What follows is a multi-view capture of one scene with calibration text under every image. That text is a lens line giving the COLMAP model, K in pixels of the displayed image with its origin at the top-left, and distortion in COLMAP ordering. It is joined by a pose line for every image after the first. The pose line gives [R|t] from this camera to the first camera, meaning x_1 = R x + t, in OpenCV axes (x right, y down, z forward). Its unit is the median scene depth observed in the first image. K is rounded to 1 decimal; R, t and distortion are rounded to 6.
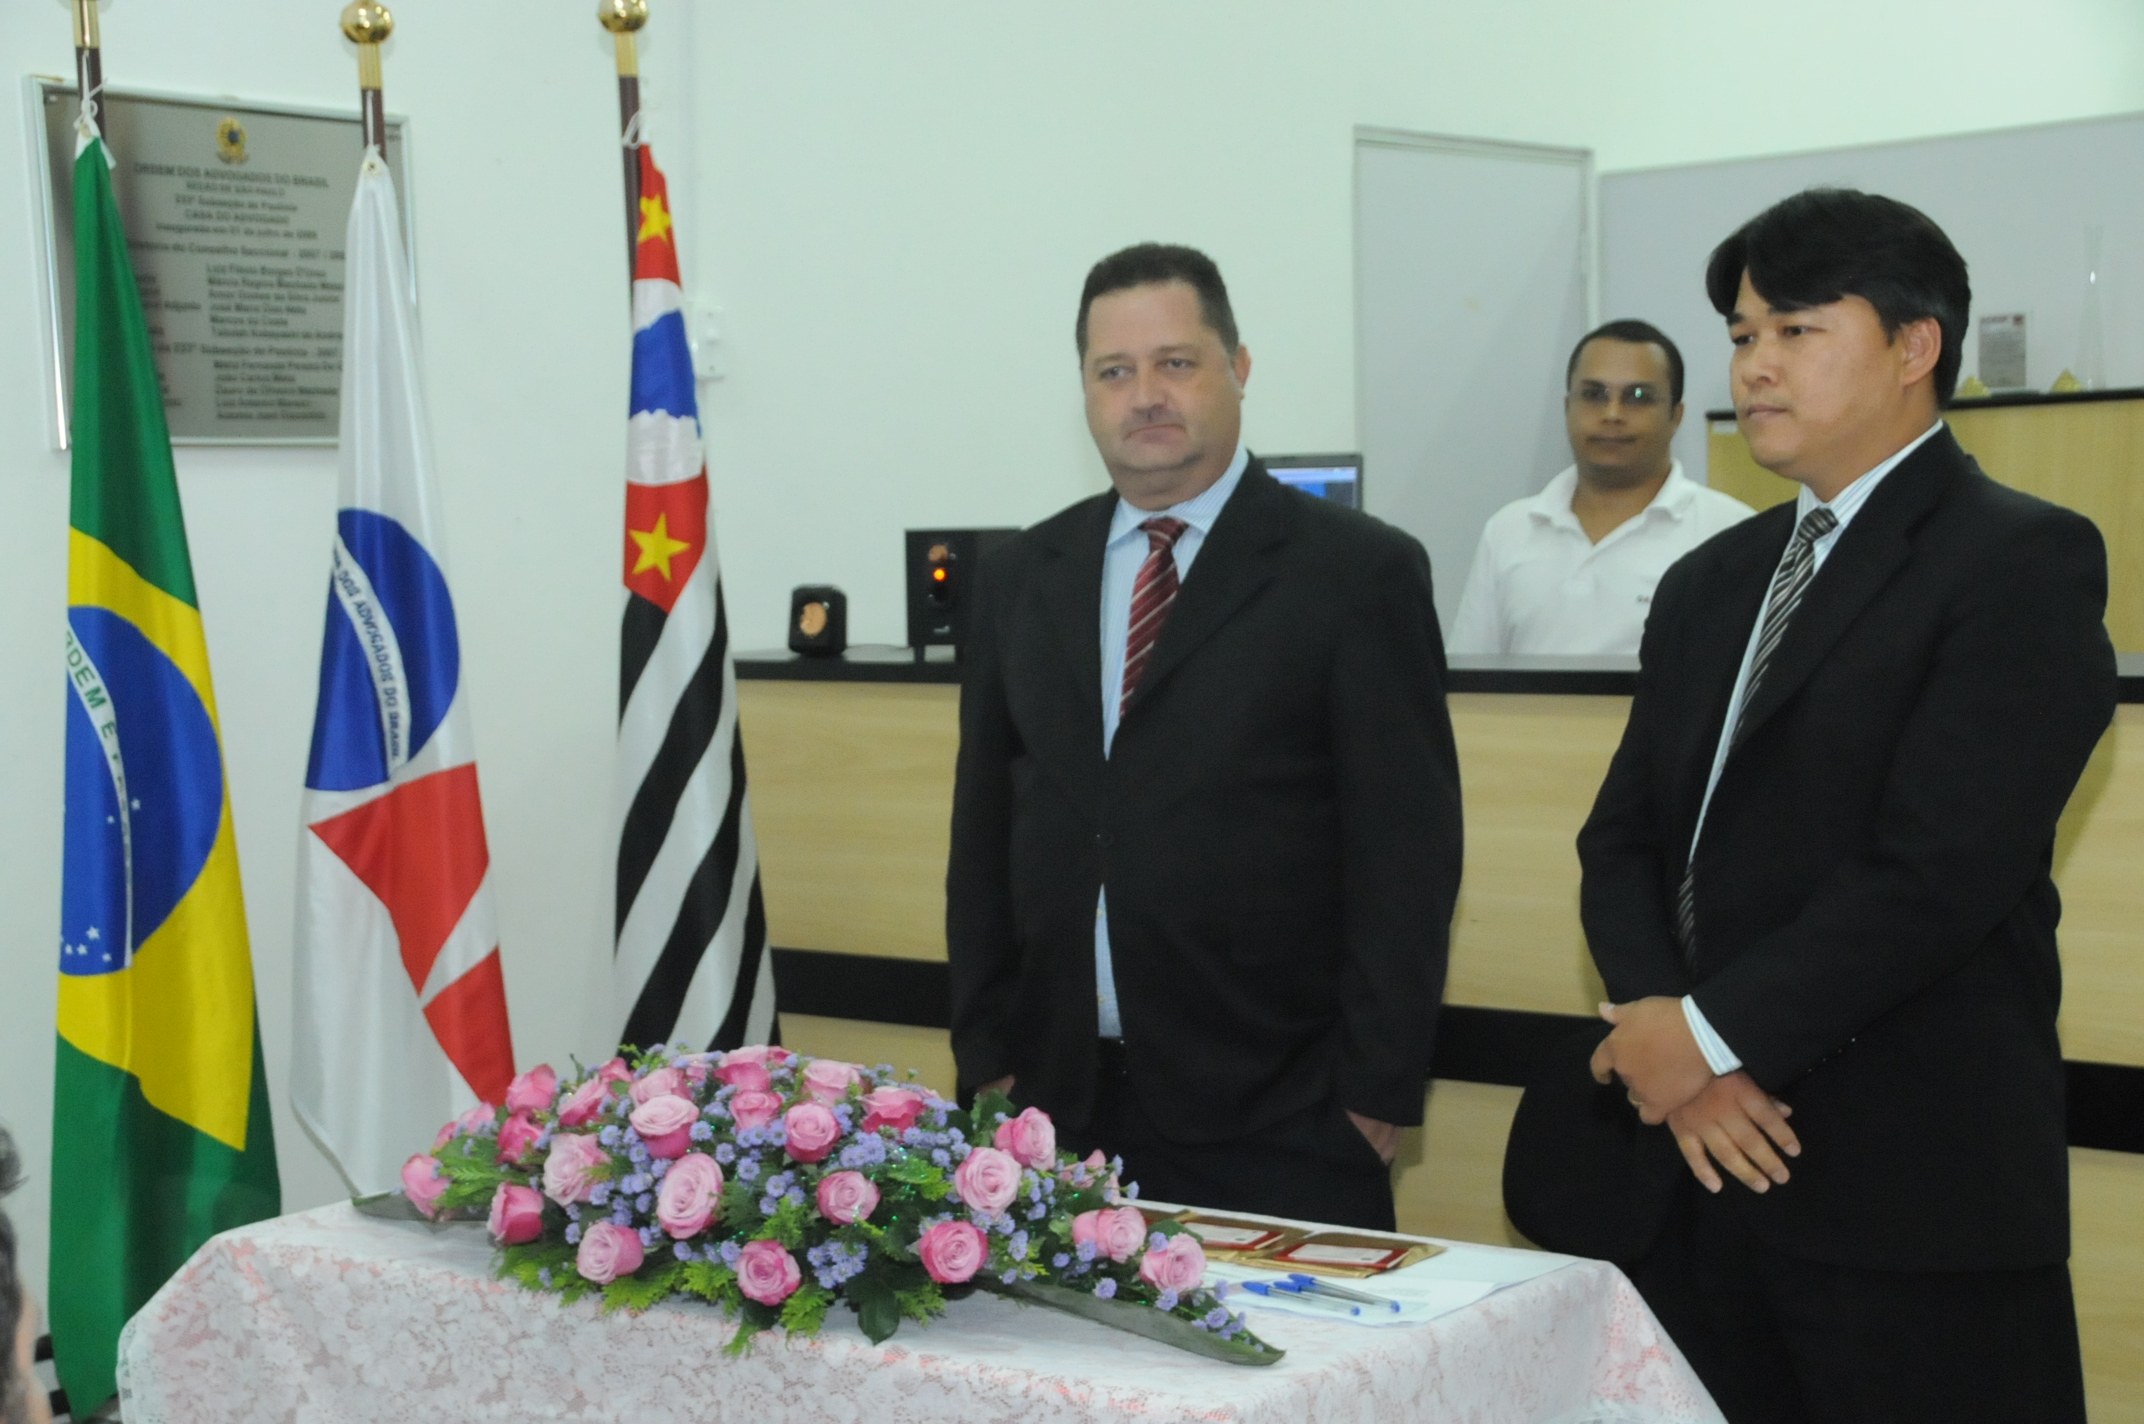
lens RADIAL K [[3421.0, 0, 1049.9], [0, 3421.0, 787.3], [0, 0, 1]] dist [0.238129, 0.000000]
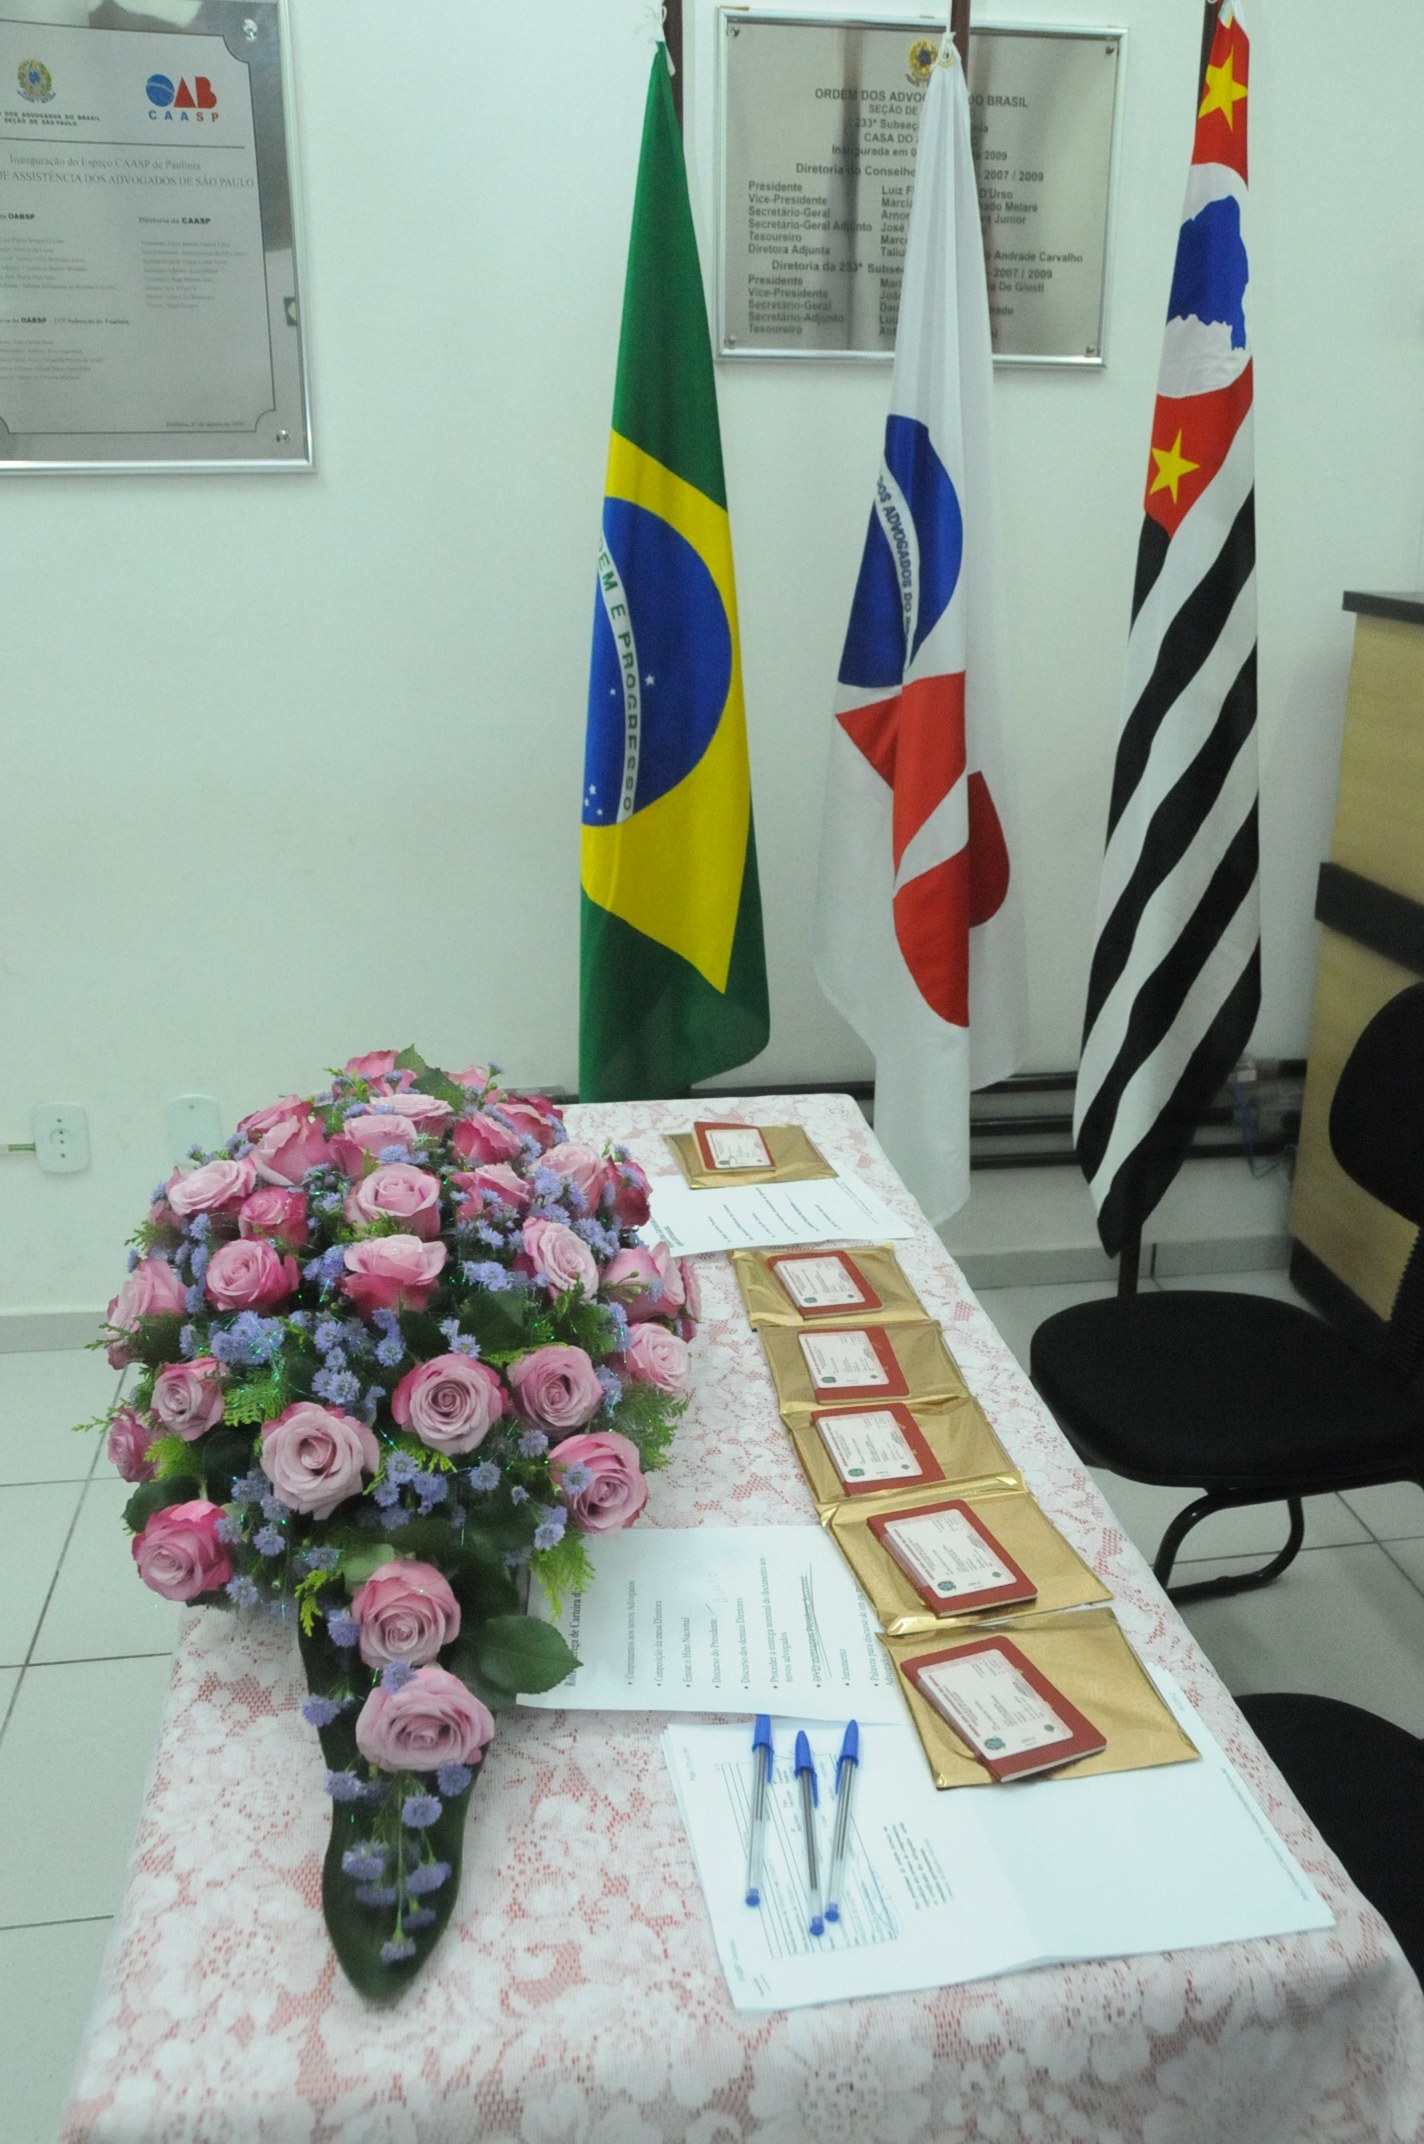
lens RADIAL K [[1821.2, 0, 751.3], [0, 1821.2, 1106.8], [0, 0, 1]] dist [-0.113258, 0.141650]
pose [[0.738248, 0.260333, -0.622268, 0.155406], [-0.090137, 0.952322, 0.291477, -0.035486], [0.668480, -0.159093, 0.726515, 0.536309]]
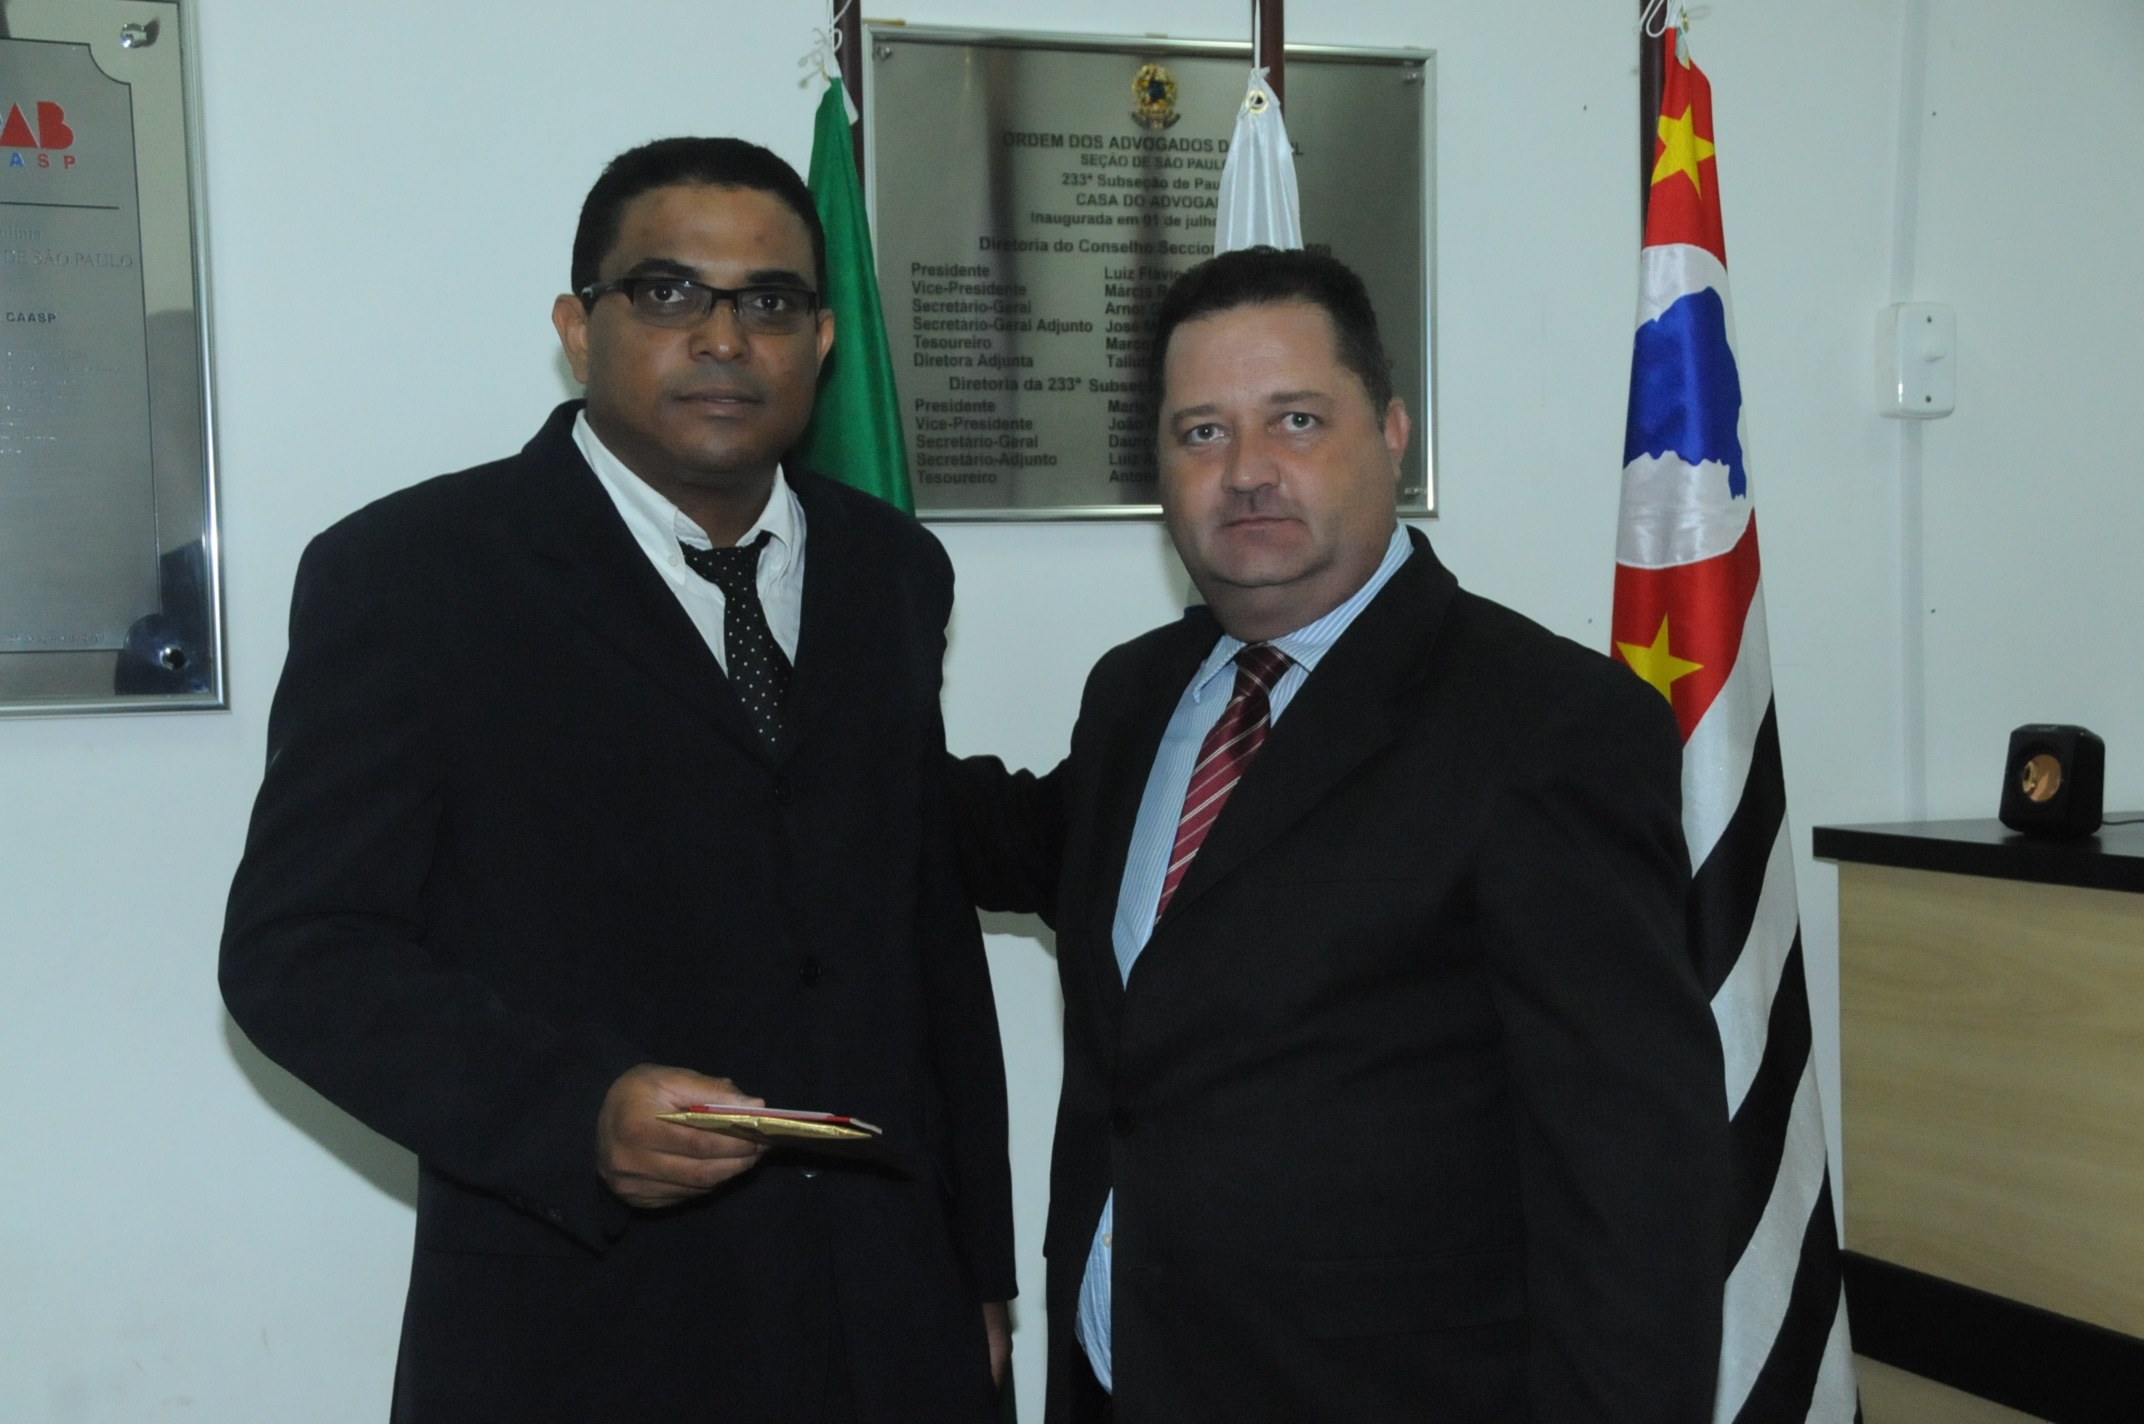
lens RADIAL K [[3129.9, 0, 1032.4], [0, 3129.9, 759.2], [0, 0, 1]] dist [0.228512, 0.000000]
pose [[0.864771, 0.036749, -0.500820, 0.077763], [-0.050228, 0.998647, -0.013451, -0.040014], [0.499649, 0.036788, 0.865447, 0.445051]]
